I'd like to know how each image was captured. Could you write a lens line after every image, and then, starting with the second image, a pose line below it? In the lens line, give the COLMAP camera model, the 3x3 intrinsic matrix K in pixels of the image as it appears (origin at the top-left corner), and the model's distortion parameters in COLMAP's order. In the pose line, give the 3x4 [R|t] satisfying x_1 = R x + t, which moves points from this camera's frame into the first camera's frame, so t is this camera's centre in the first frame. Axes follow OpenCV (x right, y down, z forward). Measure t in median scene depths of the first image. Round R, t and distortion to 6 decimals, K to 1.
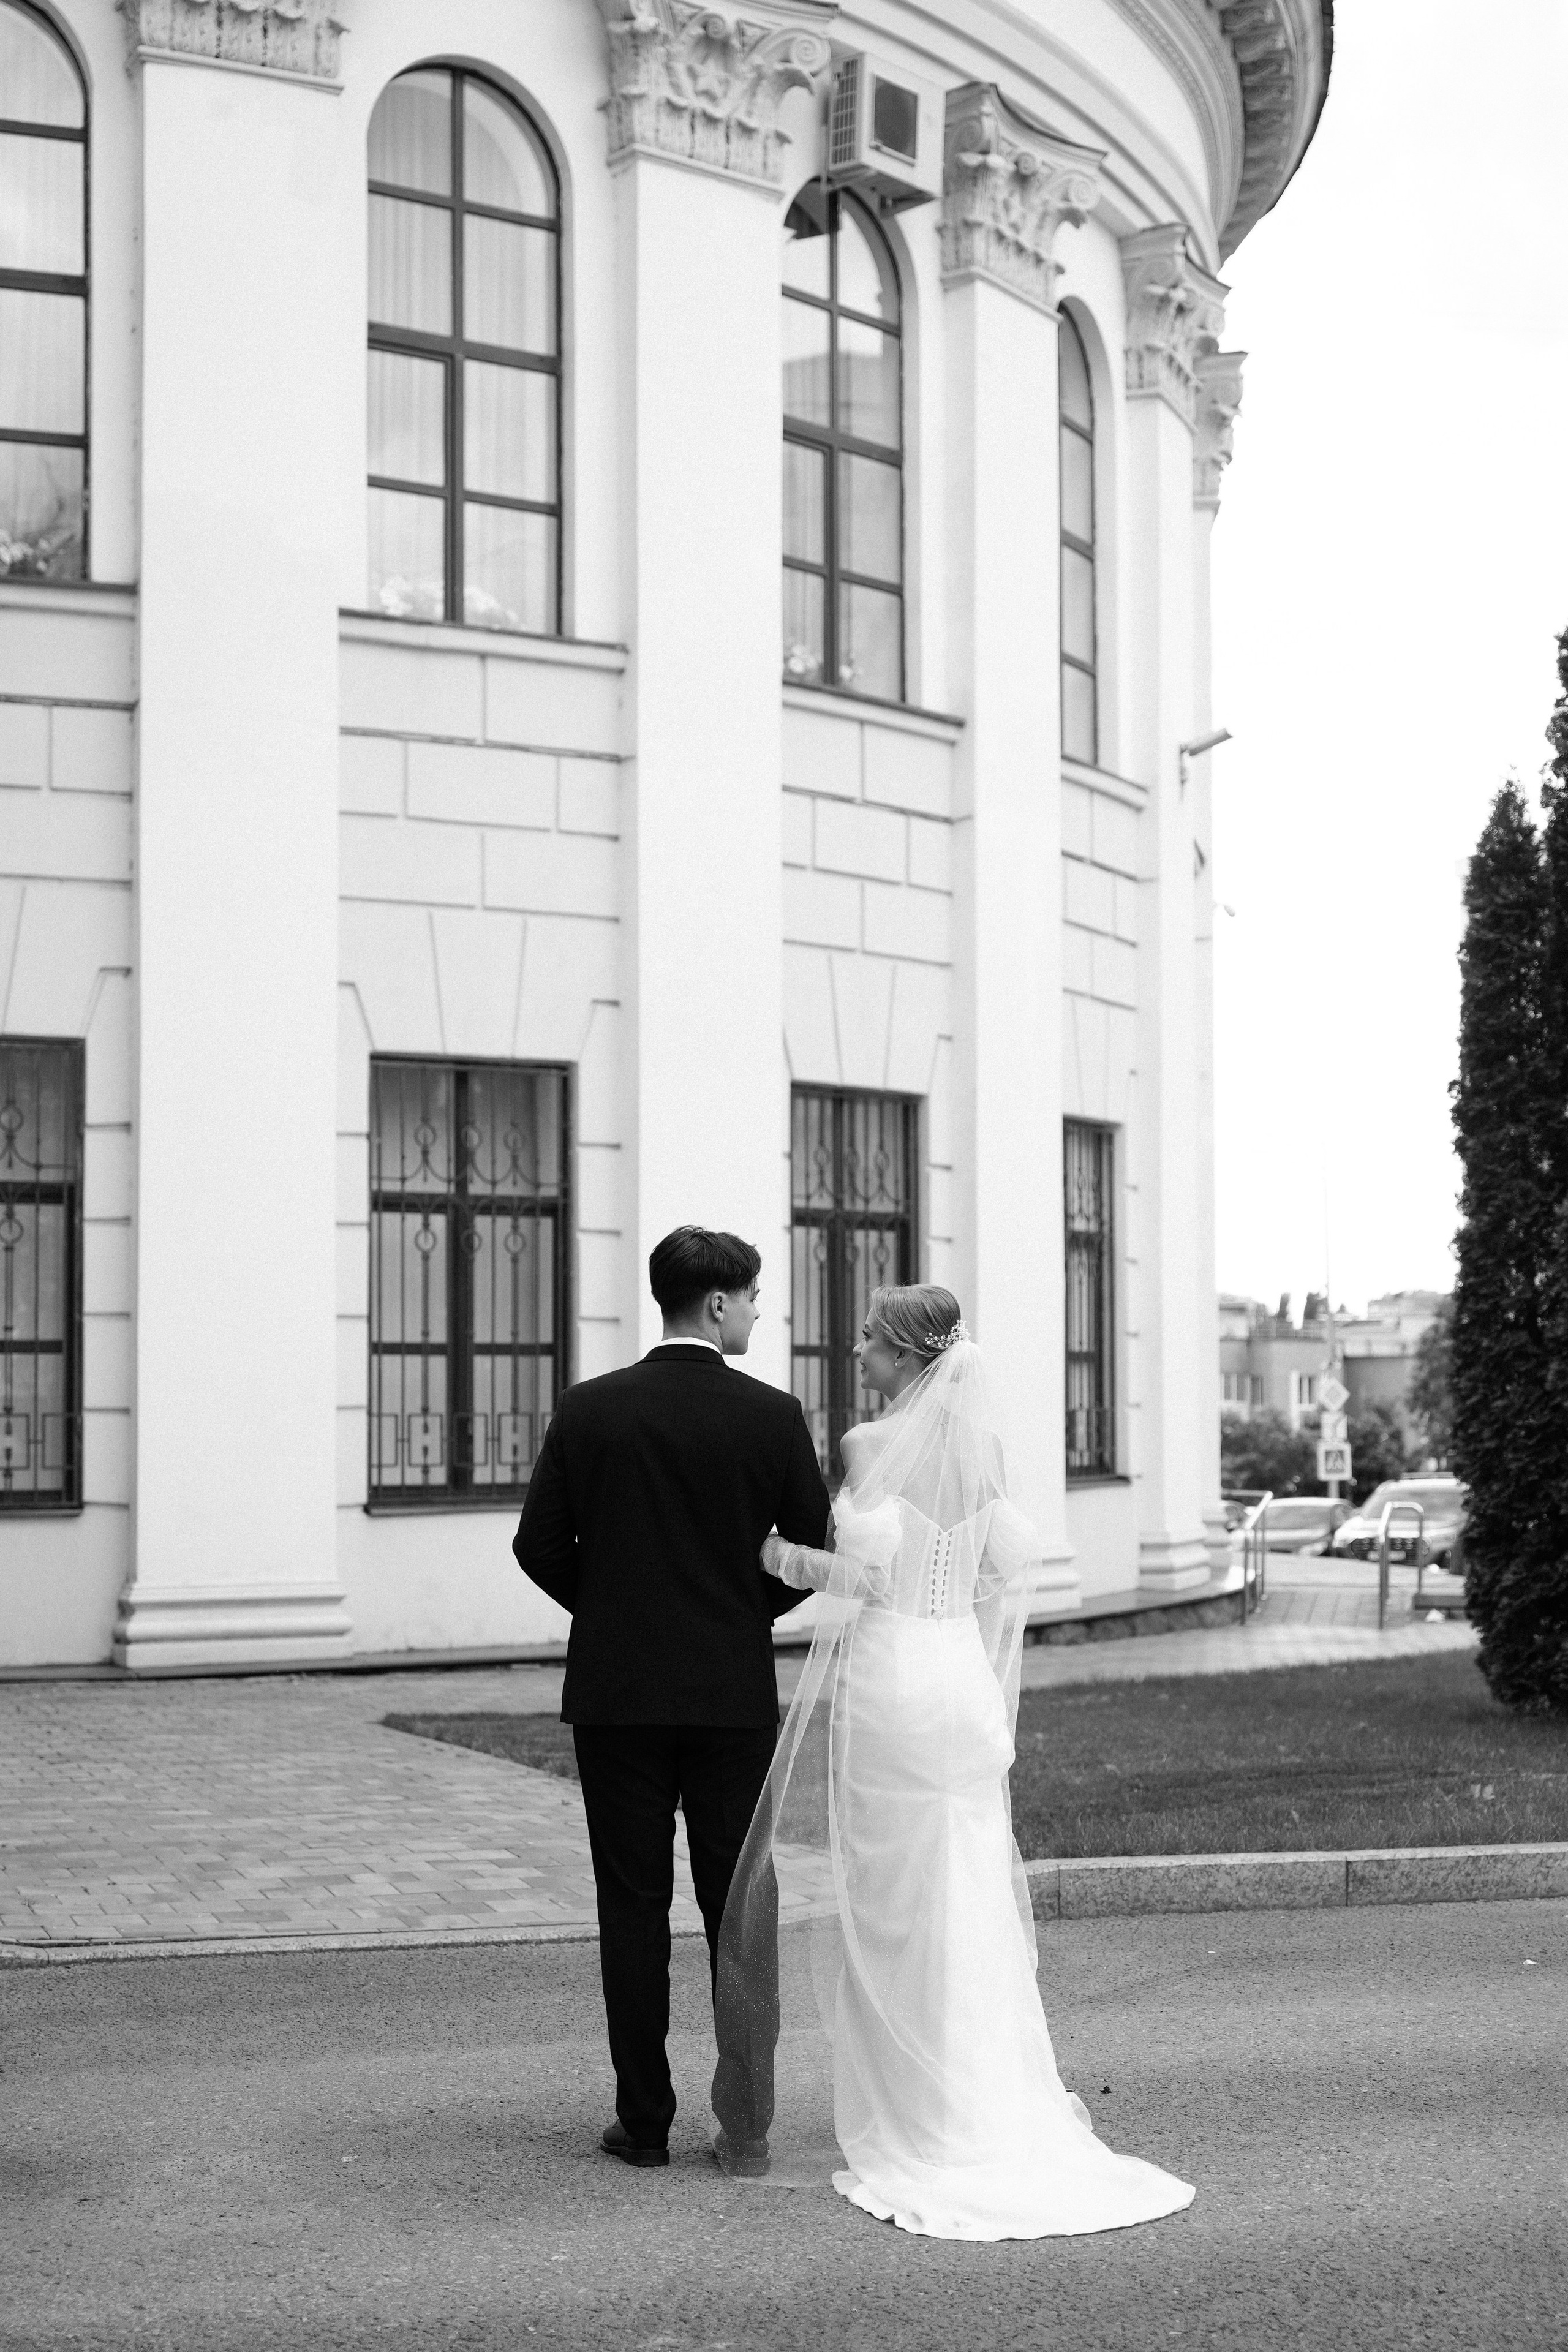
lens RADIAL K [[3315.1, 0, 797.6], [0, 3315.1, 1259.6], [0, 0, 1]] dist [0.011496, 0.022361]
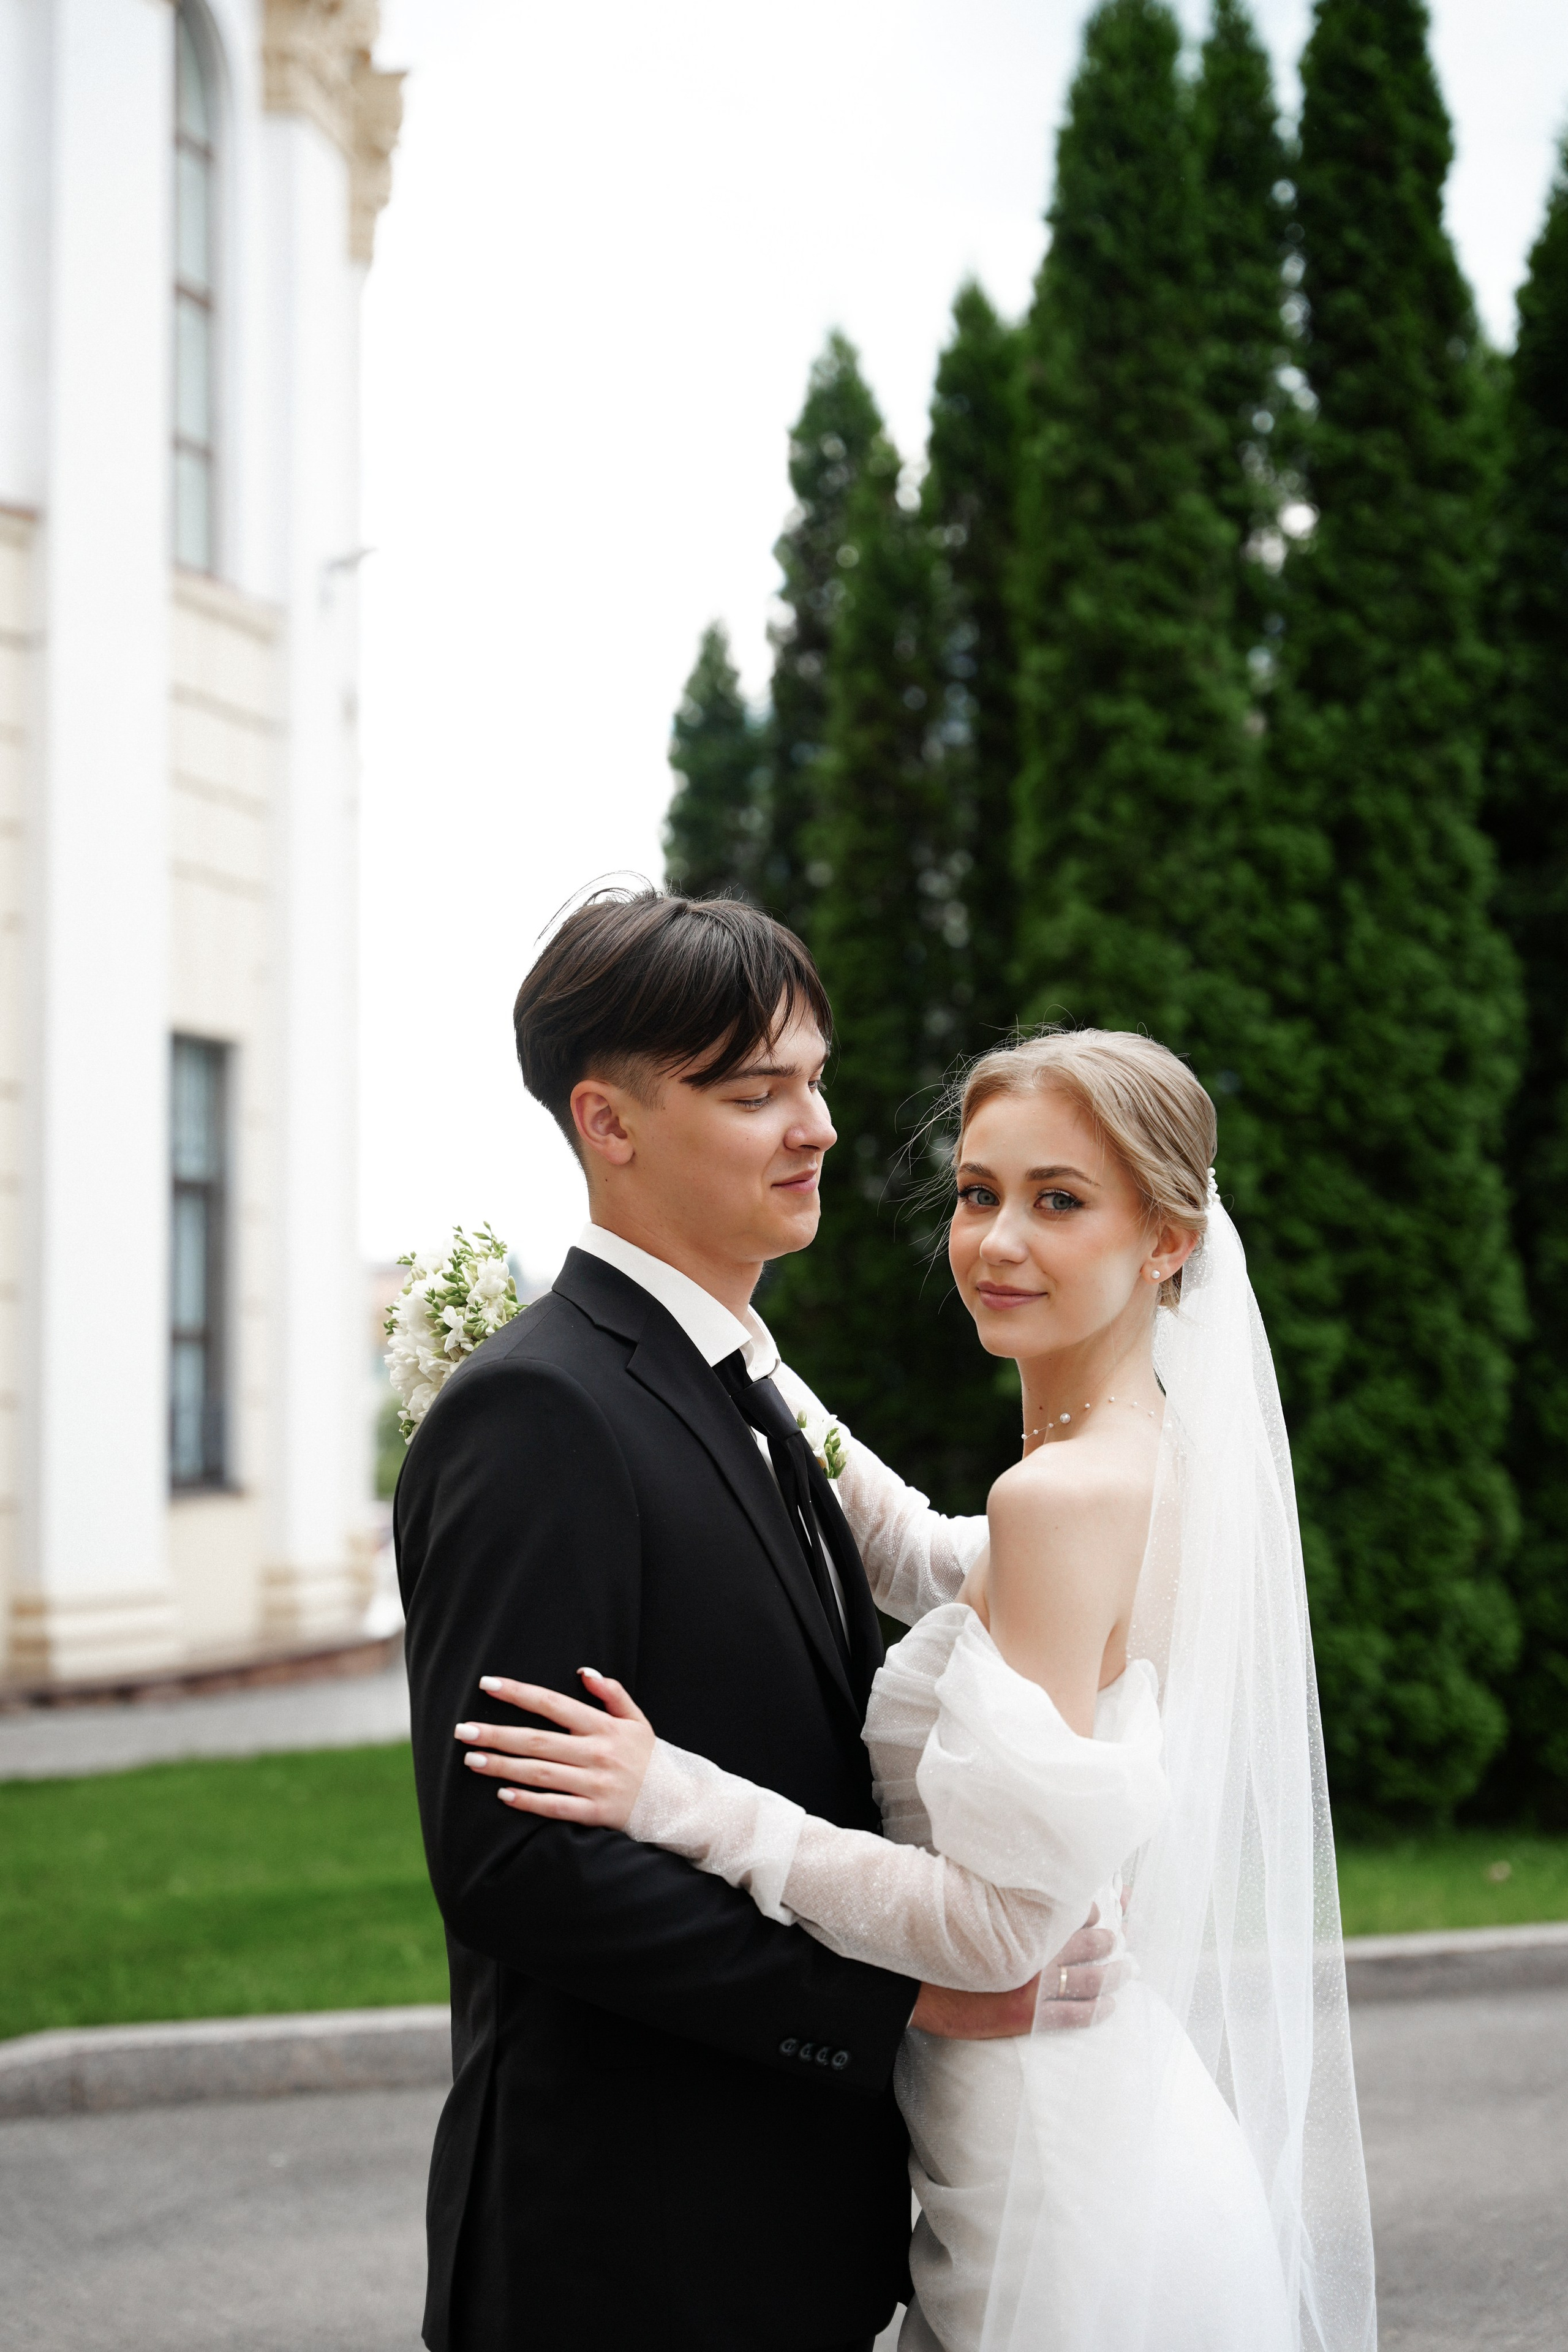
lens RADIAL K [[4085.1, 0, 784.0], [0, 4085.1, 1176.0], [0, 0, 1]] dist [0.107213, -0.161930]
pose [[0.975761, 0.011113, 0.218558, 0.014064], [-0.009372, 0.999916, -0.009000, -0.001242], [-0.218639, 0.006733, 0.975782, 0.035982]]
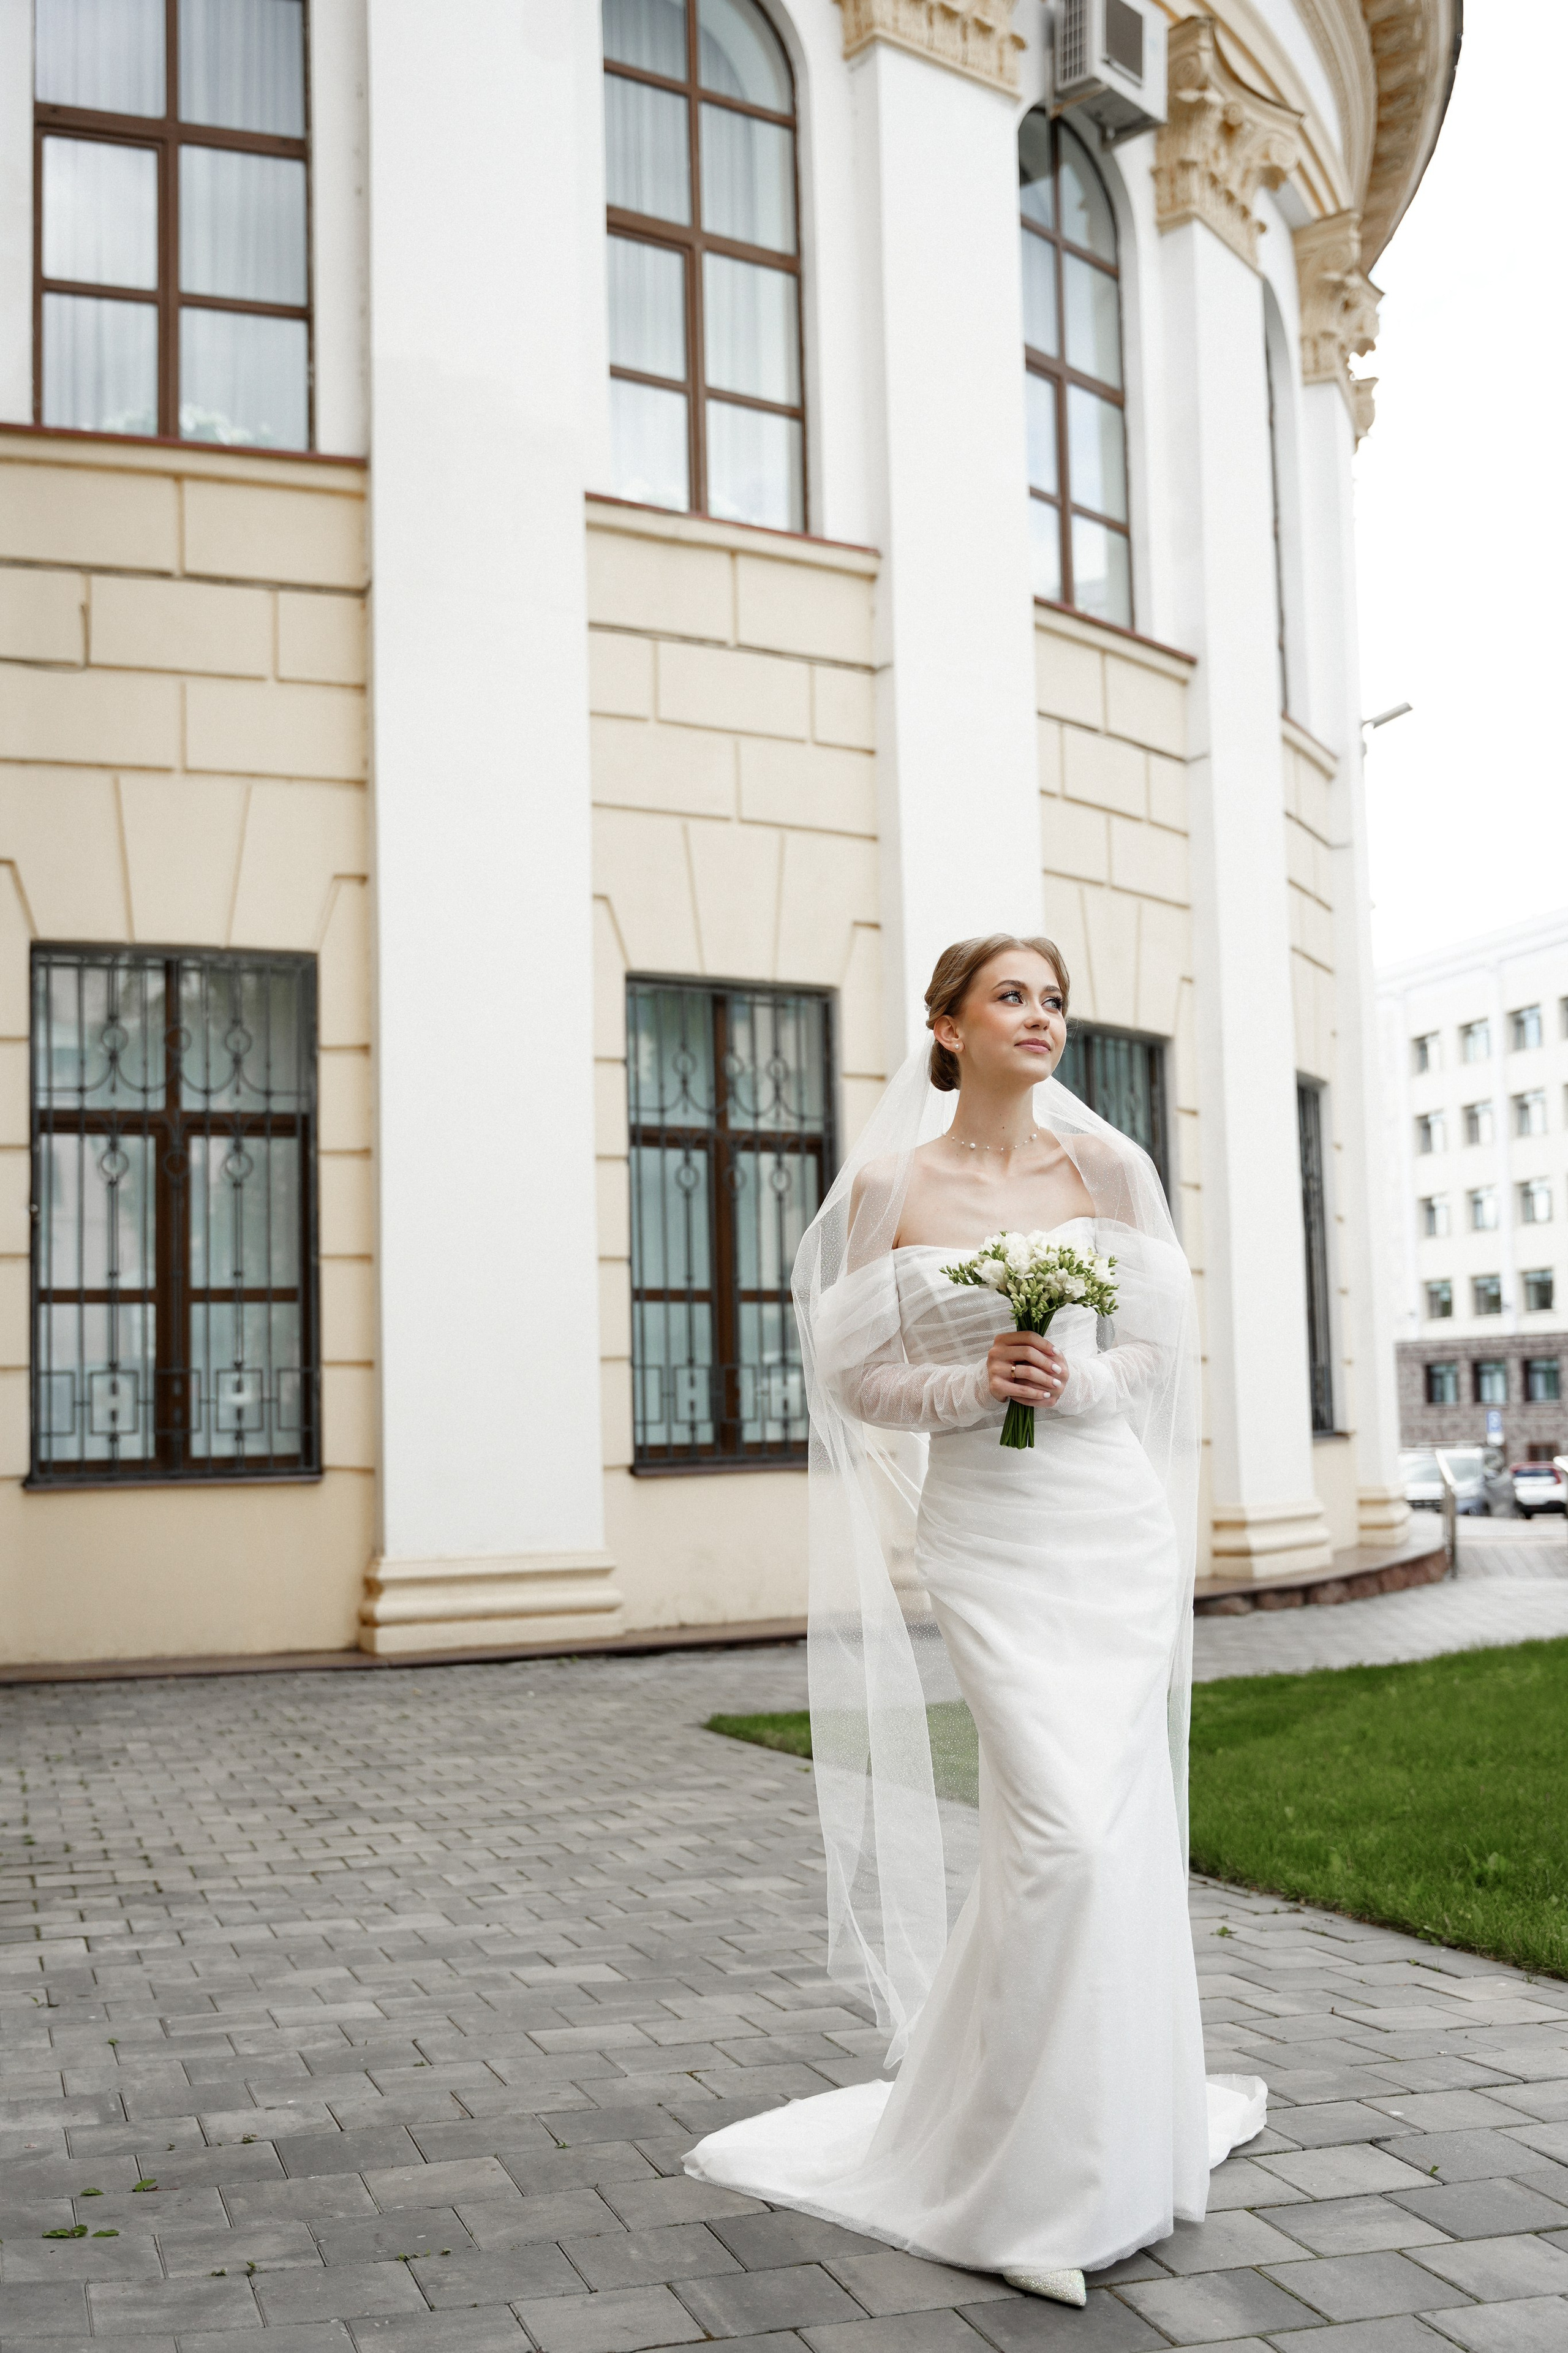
lens RADIAL K [[2624.4, 0, 784.0], [0, 2624.4, 1176.5], [0, 0, 1]] dist [0.016960, 0.012649]
pose [[0.999381, -0.022904, -0.026704, -0.061044], [0.021722, 0.998806, -0.043753, 0.024567], [0.027675, 0.043146, 0.998685, 0.253590]]
